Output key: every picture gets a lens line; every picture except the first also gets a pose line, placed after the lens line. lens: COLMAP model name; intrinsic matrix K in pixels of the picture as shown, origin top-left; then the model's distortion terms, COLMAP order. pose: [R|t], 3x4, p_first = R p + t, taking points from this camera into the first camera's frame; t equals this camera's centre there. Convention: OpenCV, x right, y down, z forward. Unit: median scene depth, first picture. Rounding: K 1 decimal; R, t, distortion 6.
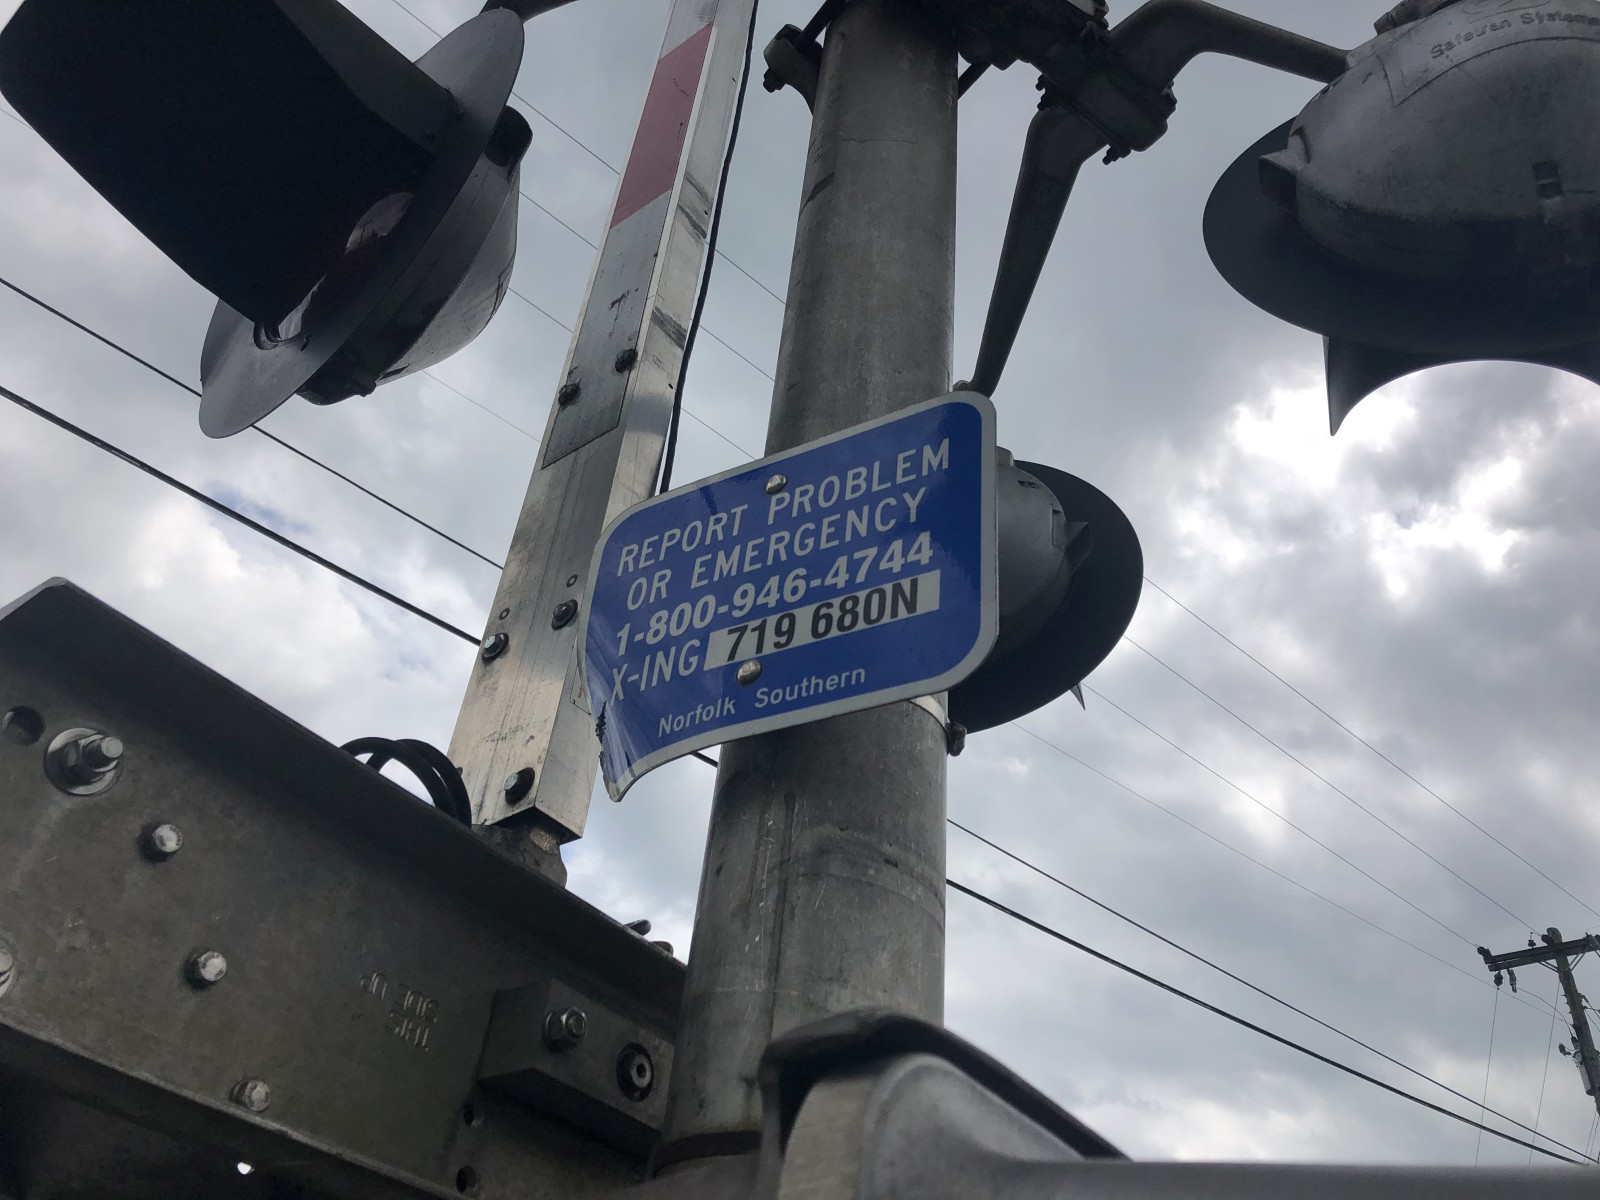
lens RADIAL K [[1275.2, 0, 790.6], [0, 1275.2, 584.7], [0, 0, 1]] dist [0.007890, -0.011043]
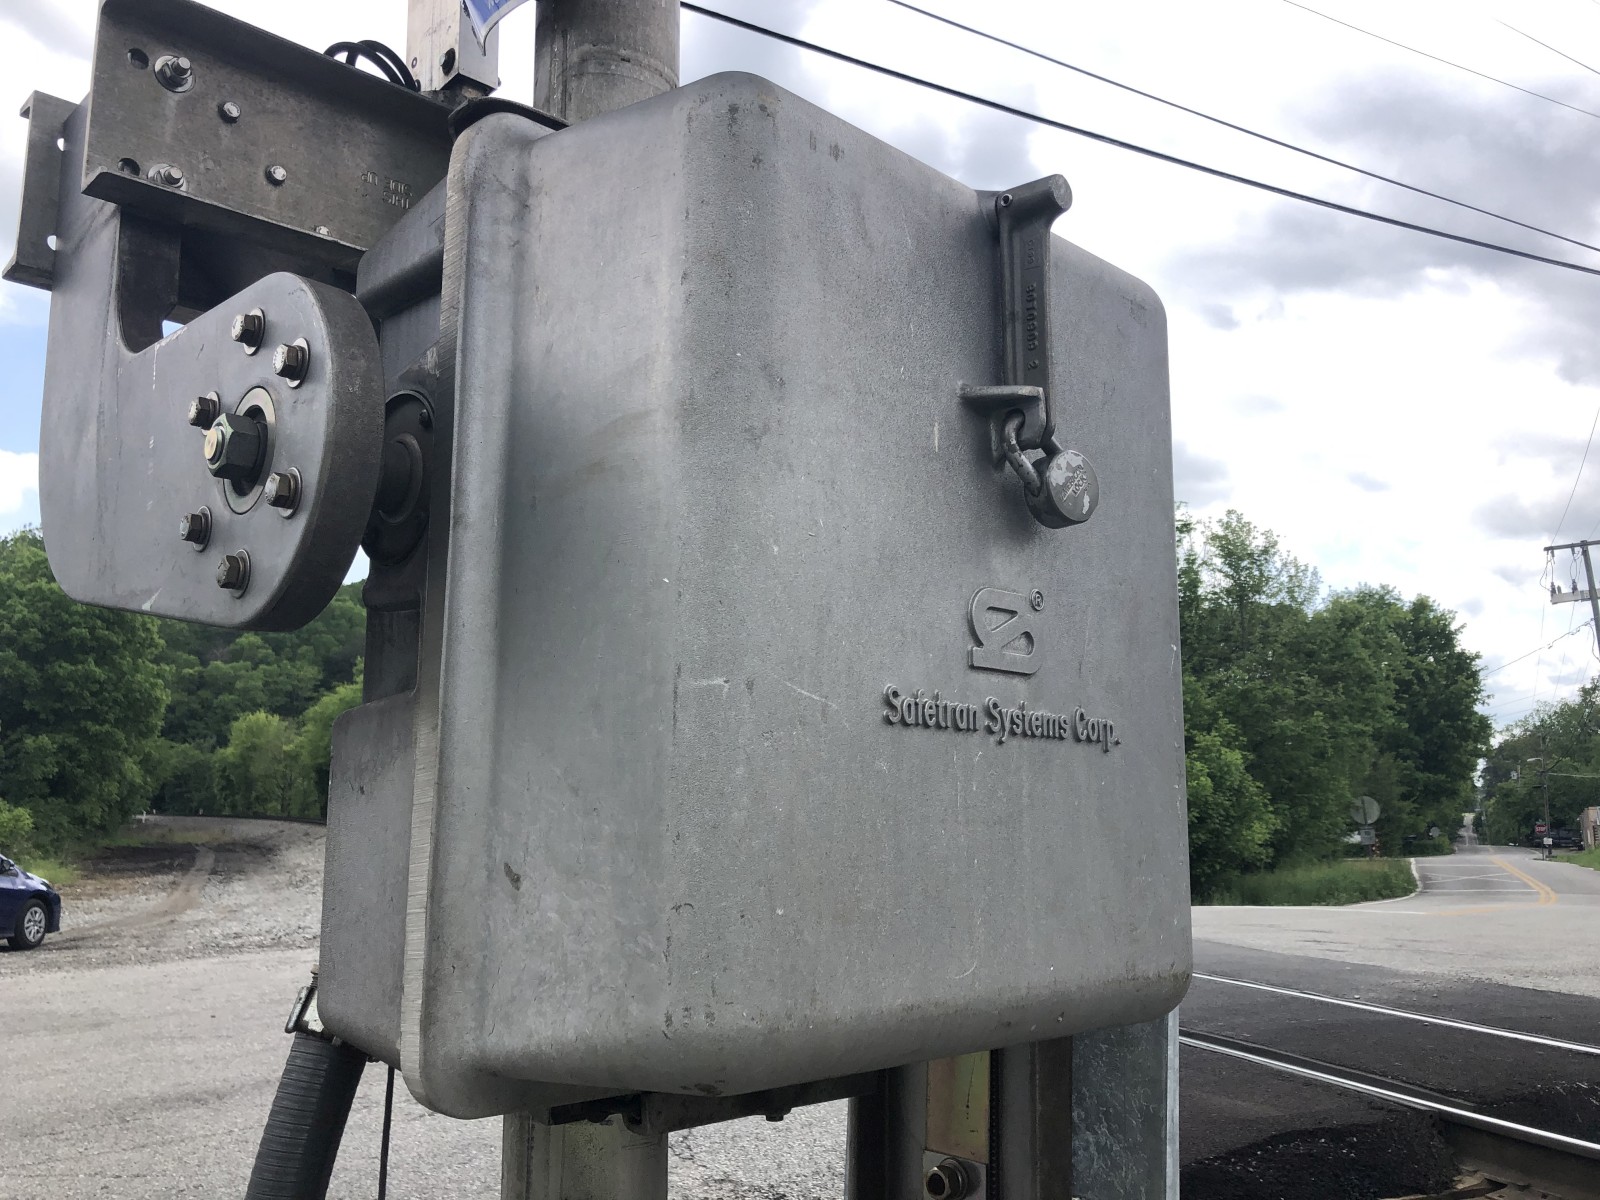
lens RADIAL K [[1313.1, 0, 802.1], [0, 1313.1, 590.8], [0, 0, 1]] dist [0.031675, -0.035350]
pose [[0.980515, -0.120614, -0.155056, 0.509899], [0.182658, 0.850250, 0.493671, -0.010982], [0.072293, -0.512374, 0.855714, -0.898537]]
